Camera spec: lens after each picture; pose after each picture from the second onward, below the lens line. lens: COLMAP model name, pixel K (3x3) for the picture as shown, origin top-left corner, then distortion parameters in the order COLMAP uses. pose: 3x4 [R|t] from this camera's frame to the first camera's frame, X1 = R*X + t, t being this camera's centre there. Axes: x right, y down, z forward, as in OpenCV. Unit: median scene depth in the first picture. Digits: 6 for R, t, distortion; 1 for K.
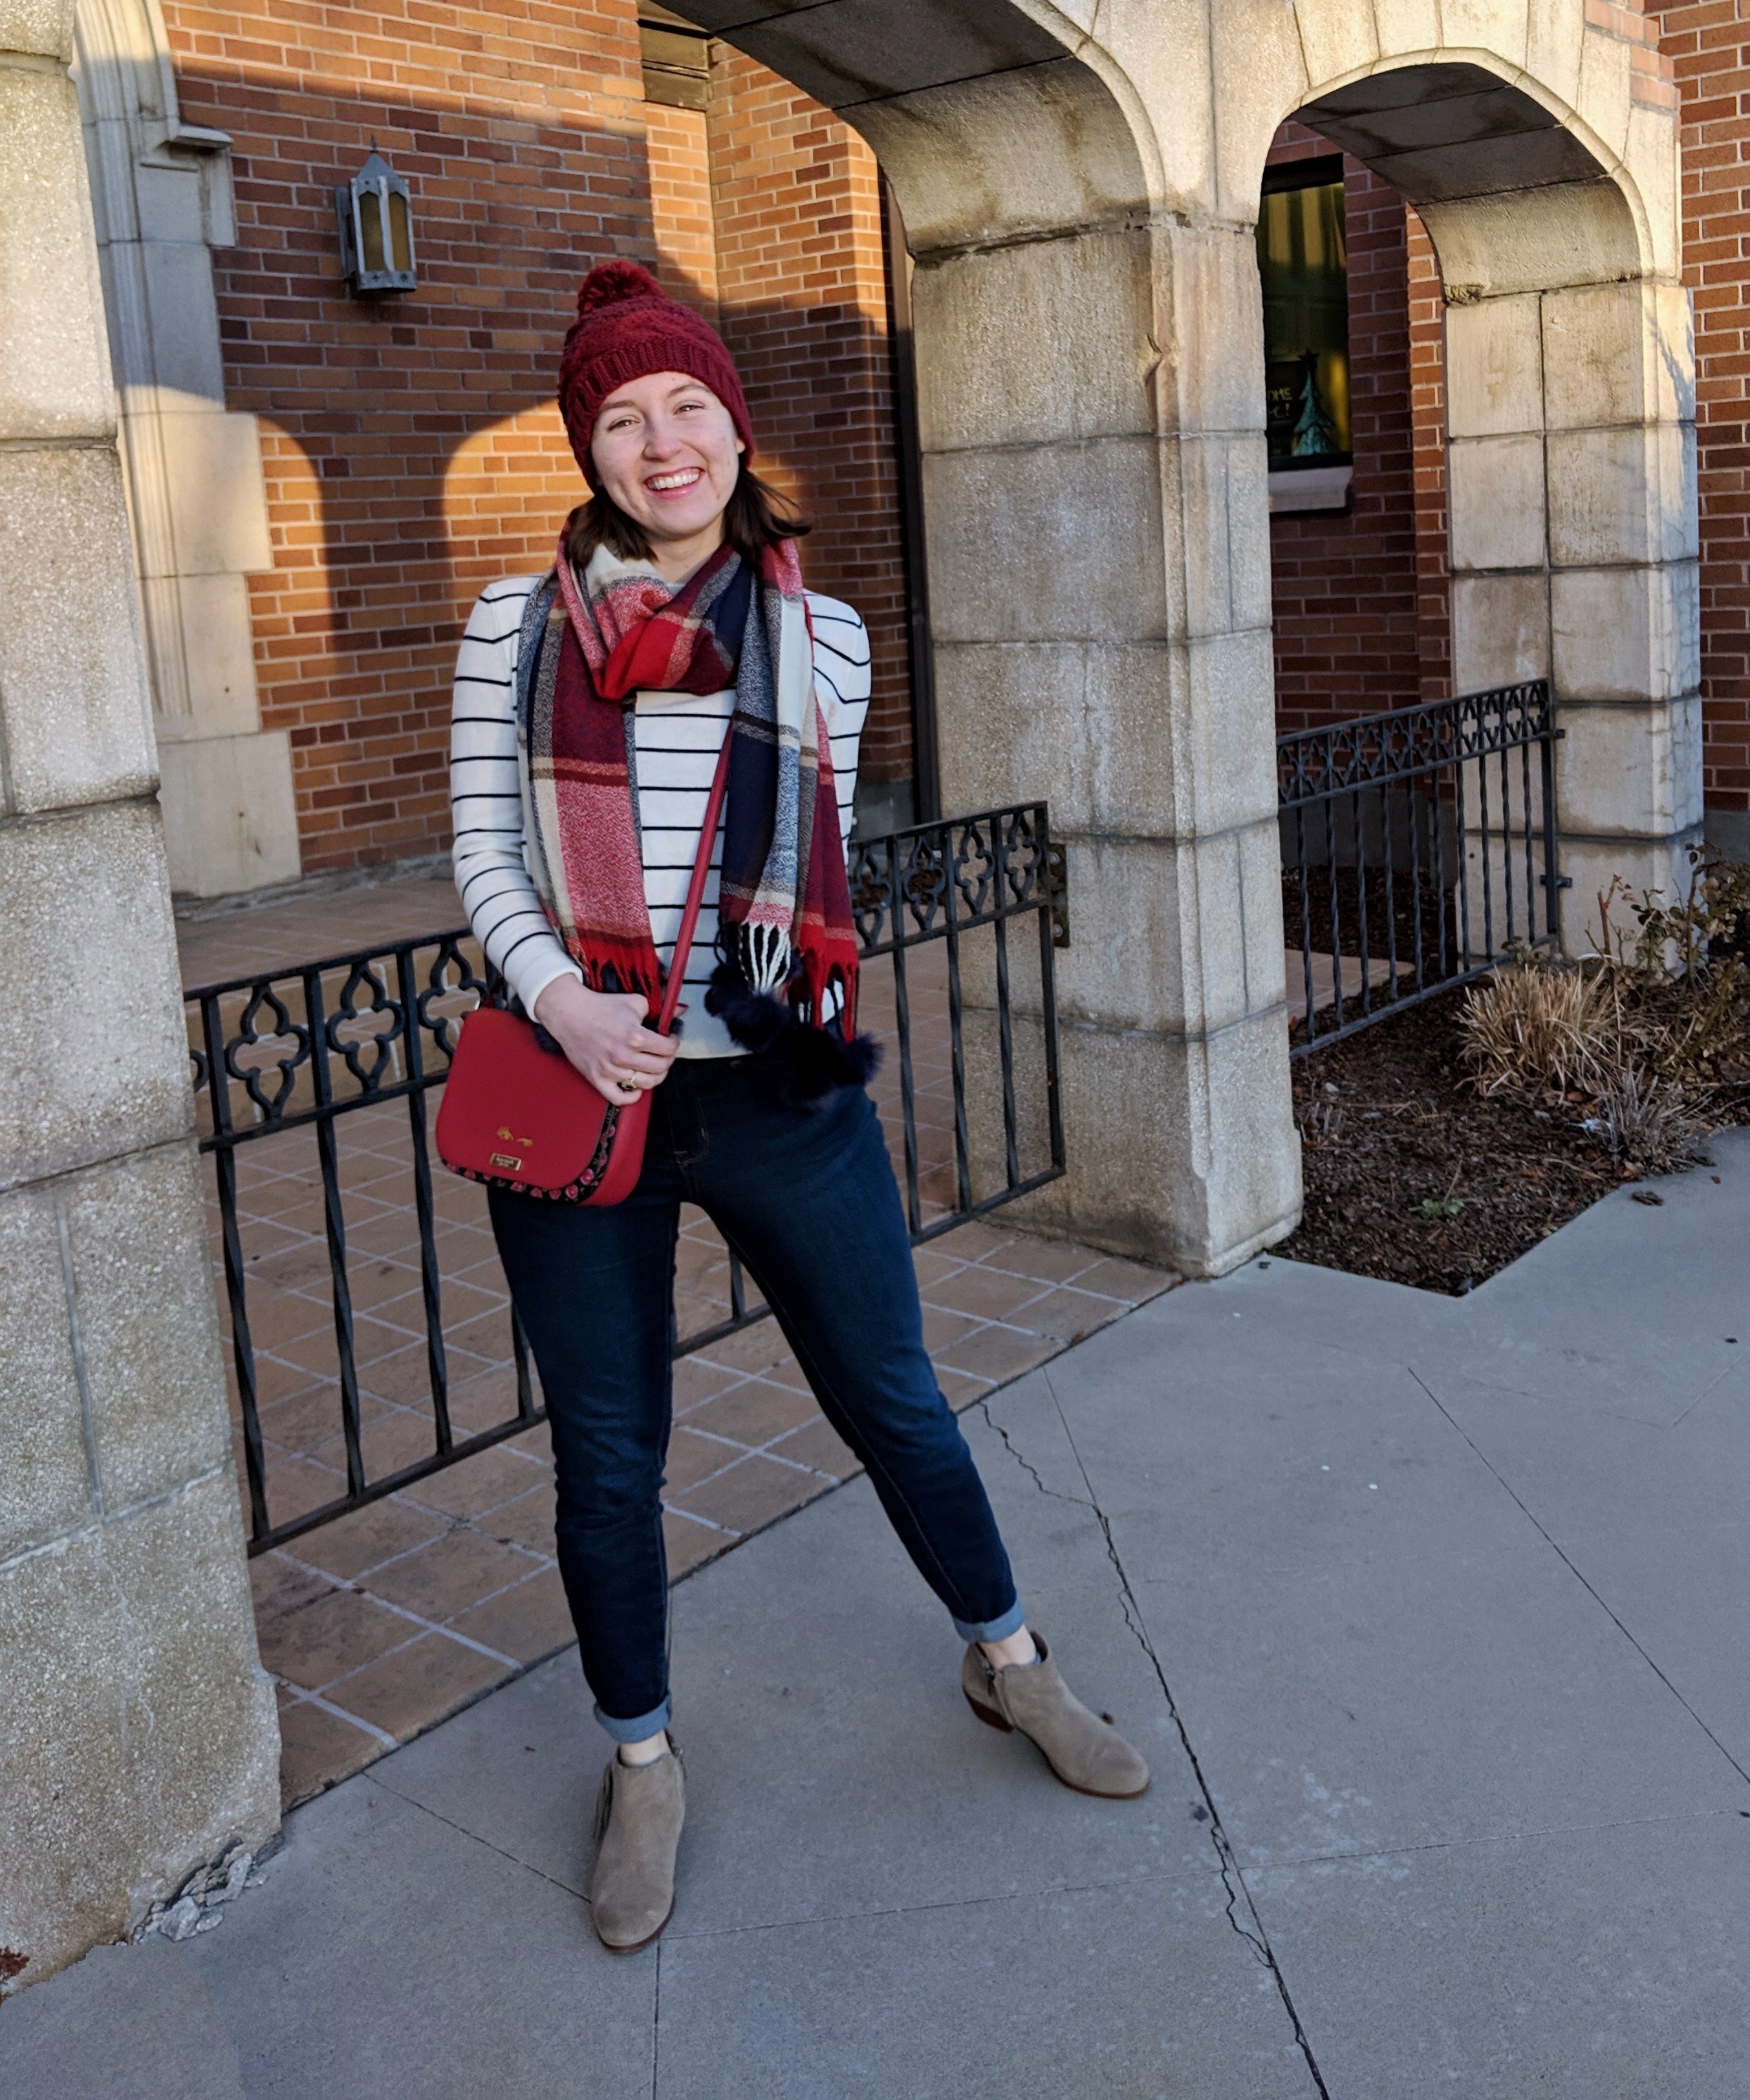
lens RADIAL K [[2085.0, 0, 943.6], [0, 2085.0, 771.4], [0, 0, 1]] dist [0.224868, -0.398437]
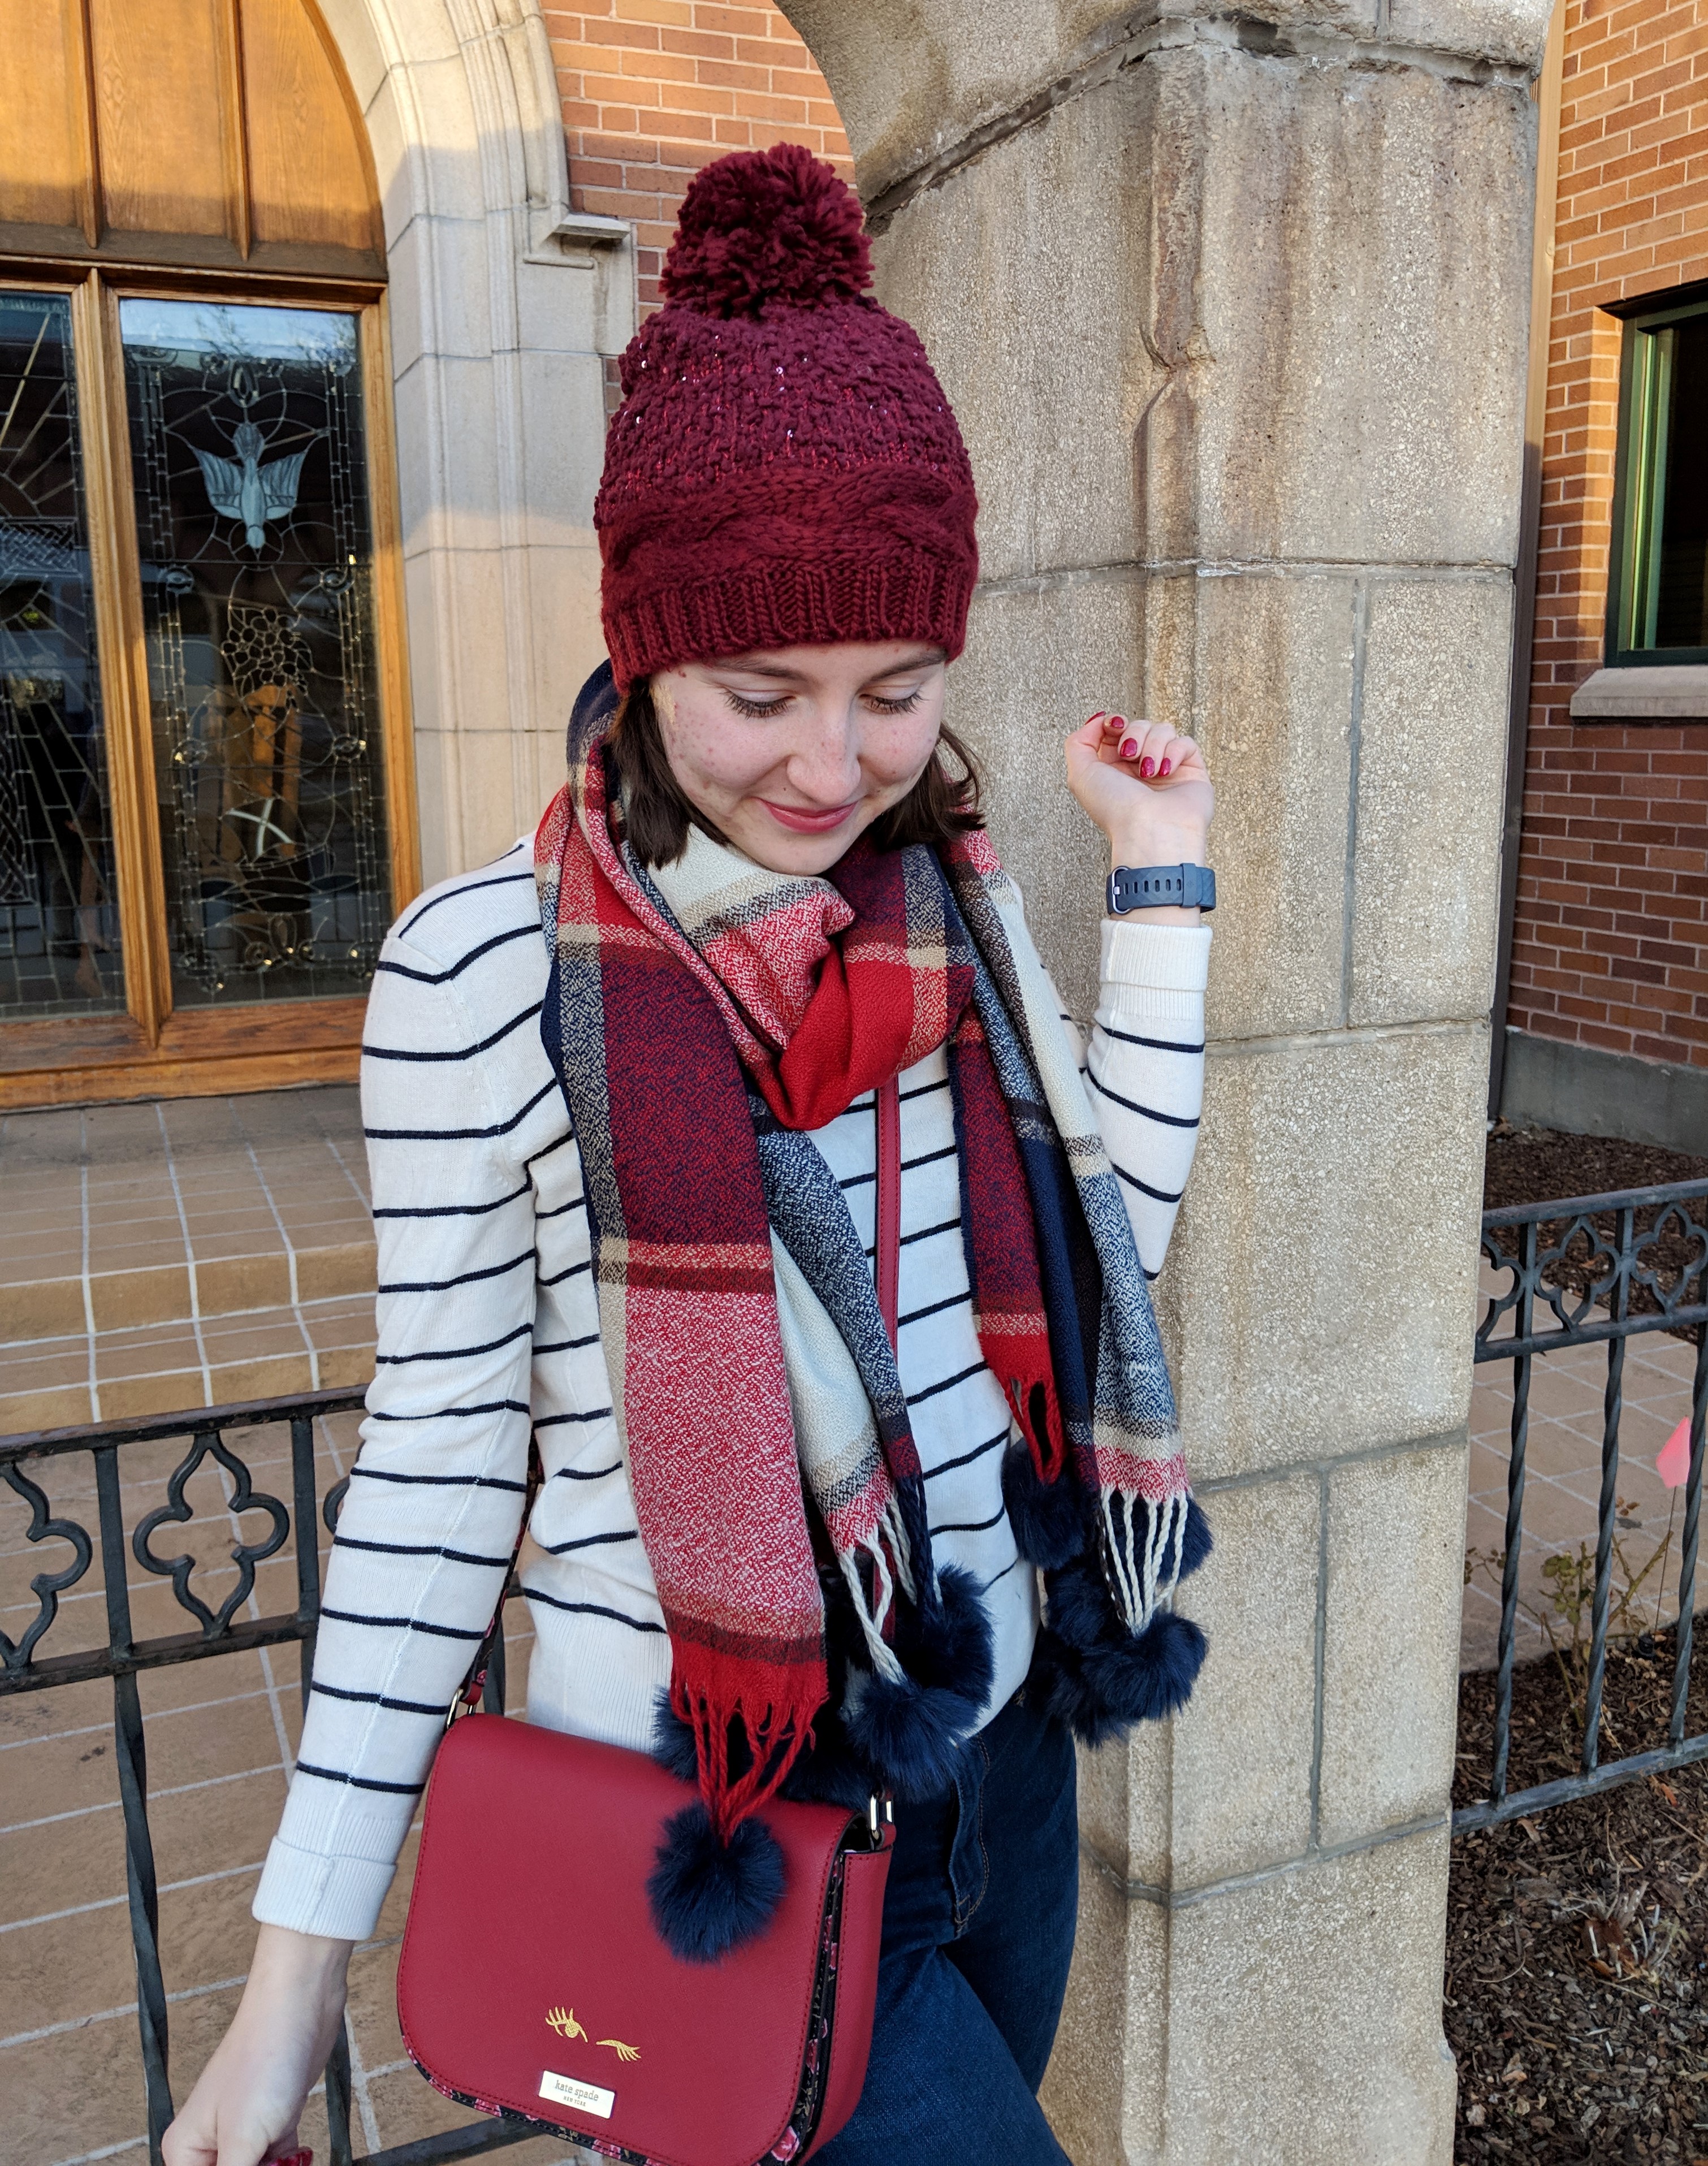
lens RADIAL K [[1844.4, 0, 866.6], [0, 1844.4, 1035.0], [0, 0, 1]] dist [0.015806, -0.014635]
pose [[0.882717, 0.133512, -0.450539, 0.222953], [-0.098499, 0.990059, 0.100408, -0.094771], [0.459466, -0.044254, 0.887092, 0.615689]]
